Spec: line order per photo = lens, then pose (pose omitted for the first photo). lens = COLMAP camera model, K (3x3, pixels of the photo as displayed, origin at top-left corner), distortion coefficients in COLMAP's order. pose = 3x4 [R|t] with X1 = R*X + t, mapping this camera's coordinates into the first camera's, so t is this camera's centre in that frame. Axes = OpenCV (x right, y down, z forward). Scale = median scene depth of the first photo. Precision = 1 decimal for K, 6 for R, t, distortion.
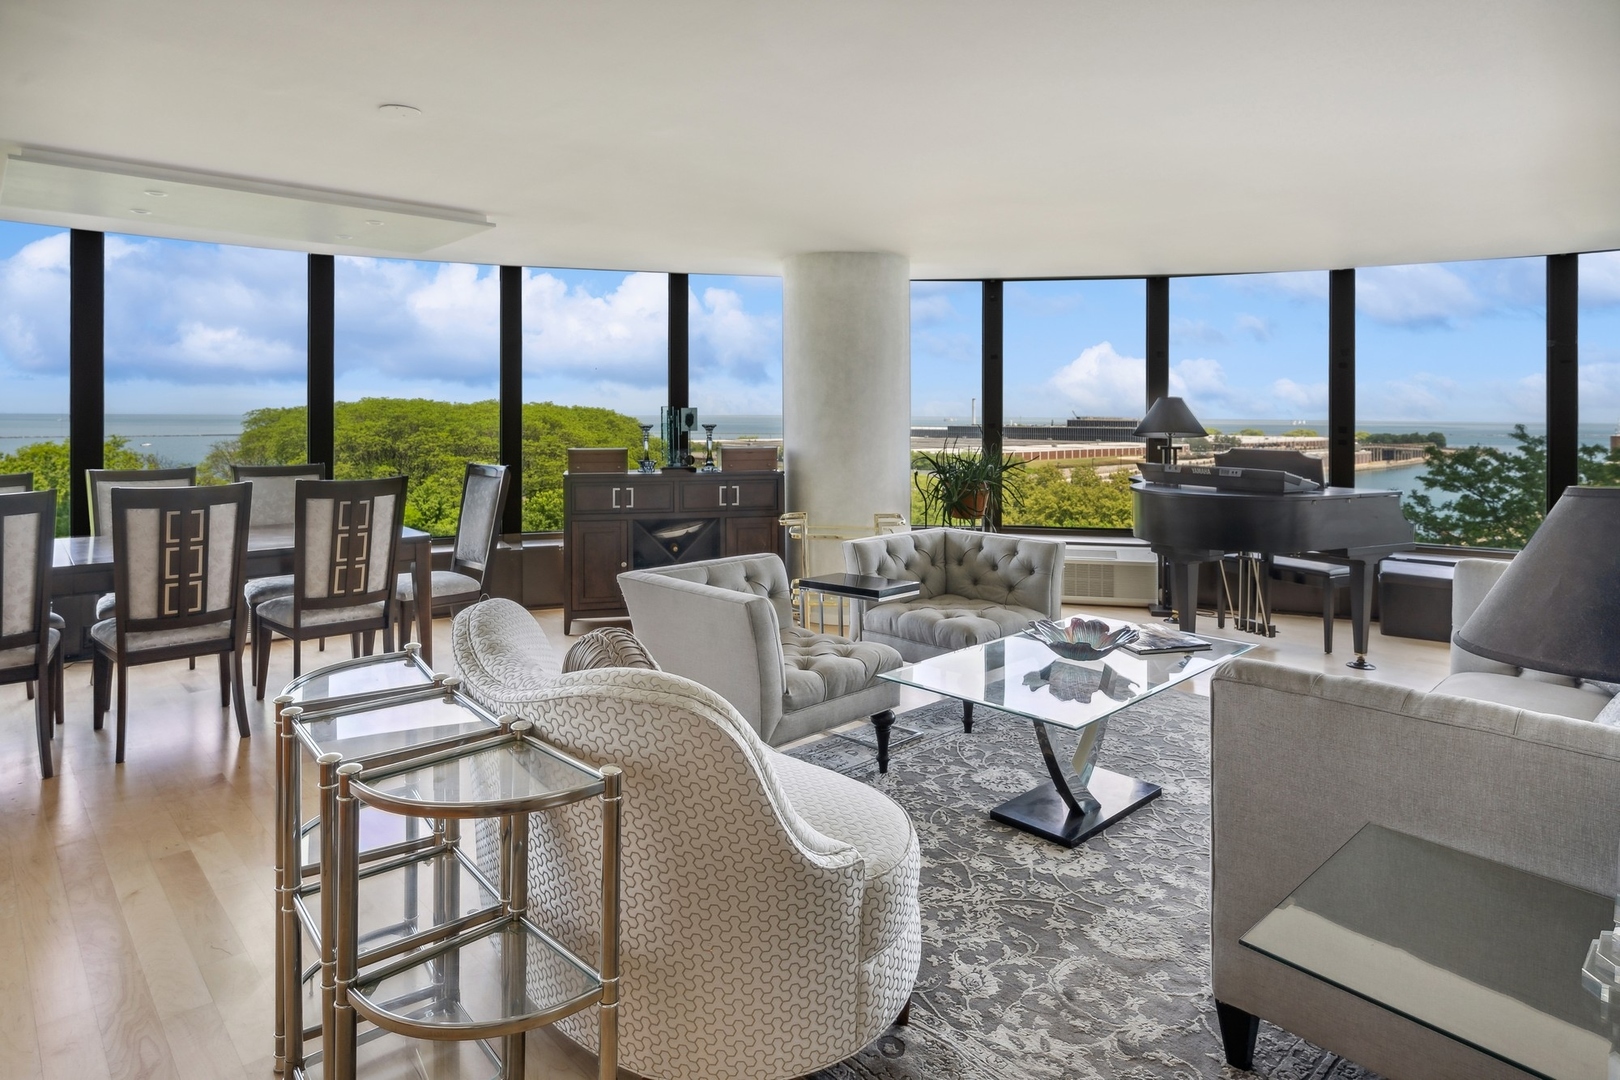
lens RADIAL K [[960.0, 0, 805.1], [0, 960.0, 411.6], [0, 0, 1]] dist [-0.002118, -0.001832]
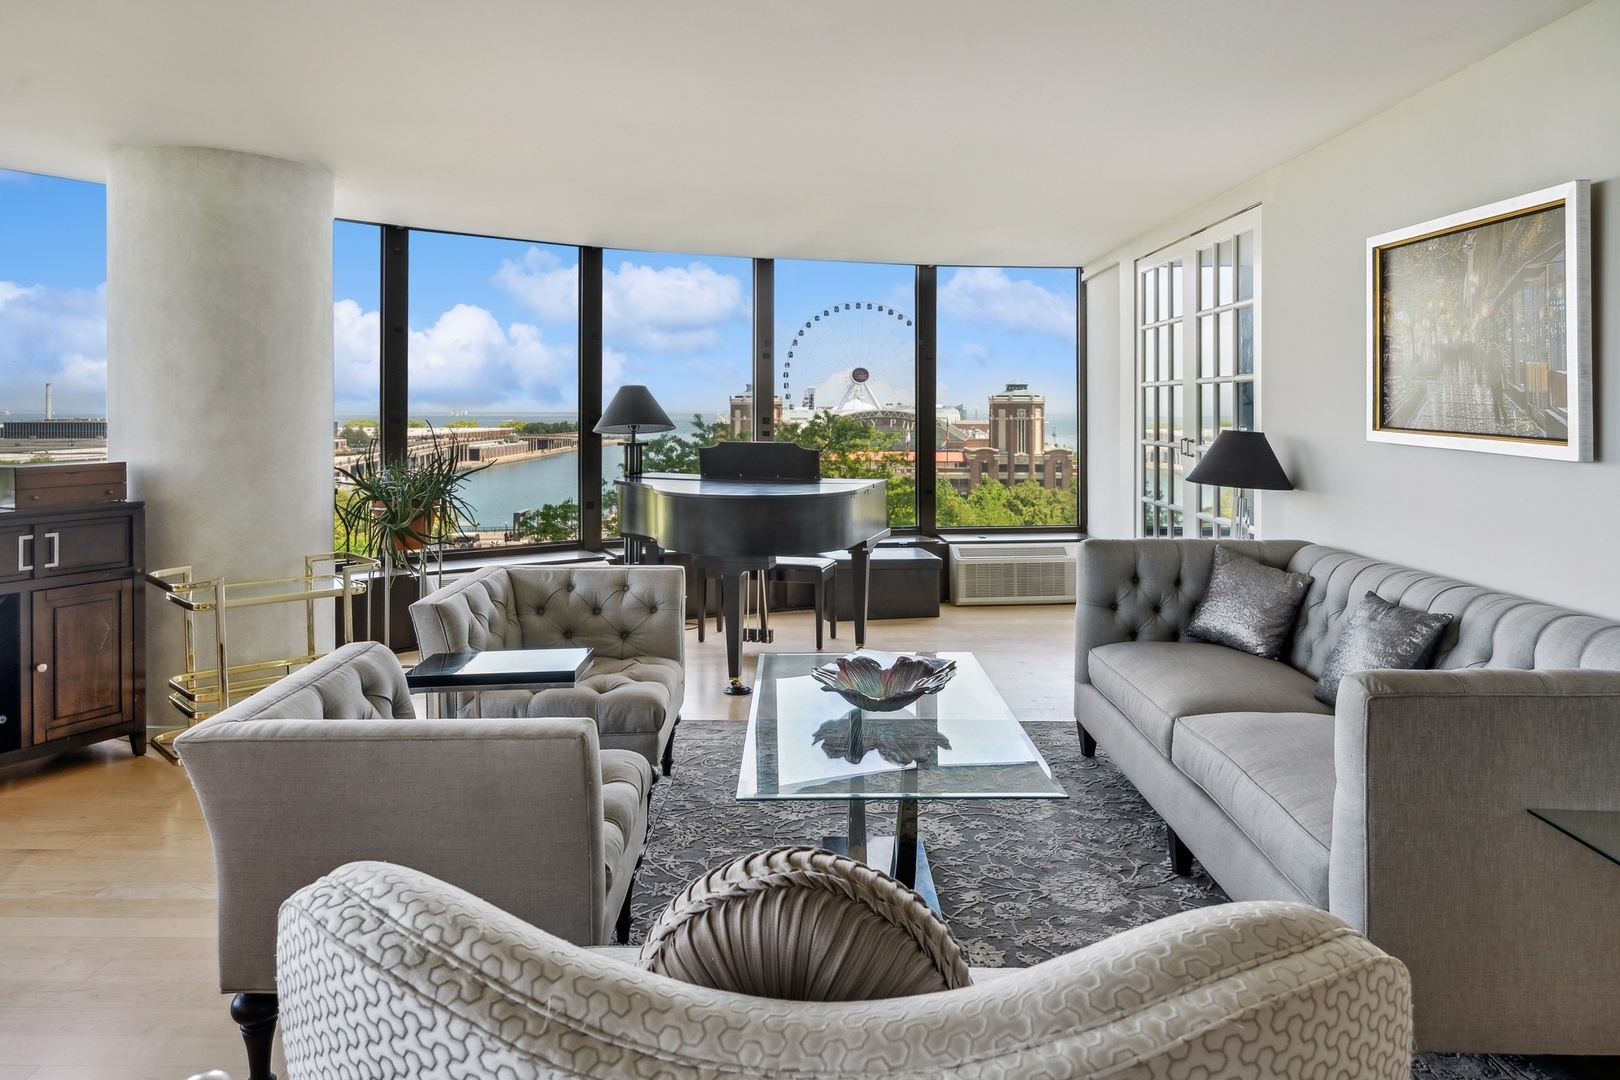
lens RADIAL K [[1054.0, 0, 827.8], [0, 1054.0, 394.9], [0, 0, 1]] dist [-0.002484, 0.001954]
pose [[0.675883, 0.005536, 0.736988, -0.237895], [-0.000467, 0.999975, -0.007083, 0.000000], [-0.737009, 0.004443, 0.675869, 0.257426]]
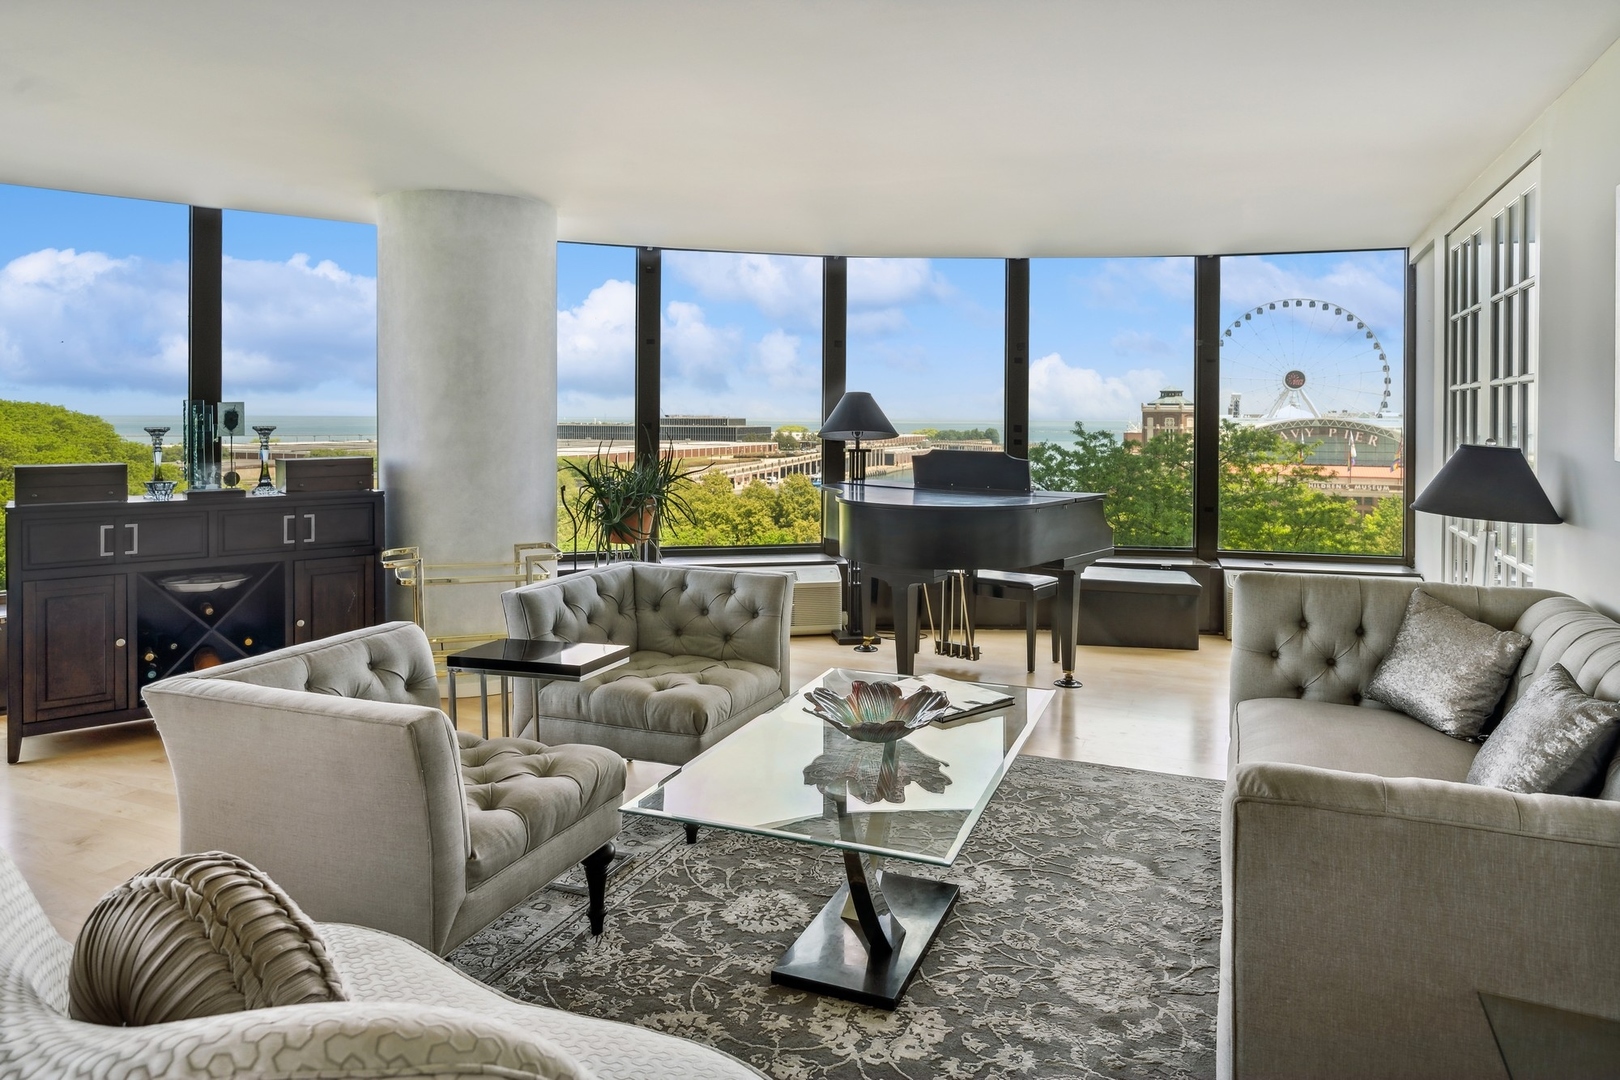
lens RADIAL K [[1054.0, 0, 820.7], [0, 1054.0, 412.2], [0, 0, 1]] dist [-0.002484, 0.001954]
pose [[0.909829, 0.000743, 0.414983, -0.055856], [-0.002001, 0.999995, 0.002597, 0.000732], [-0.414978, -0.003194, 0.909826, 0.161730]]
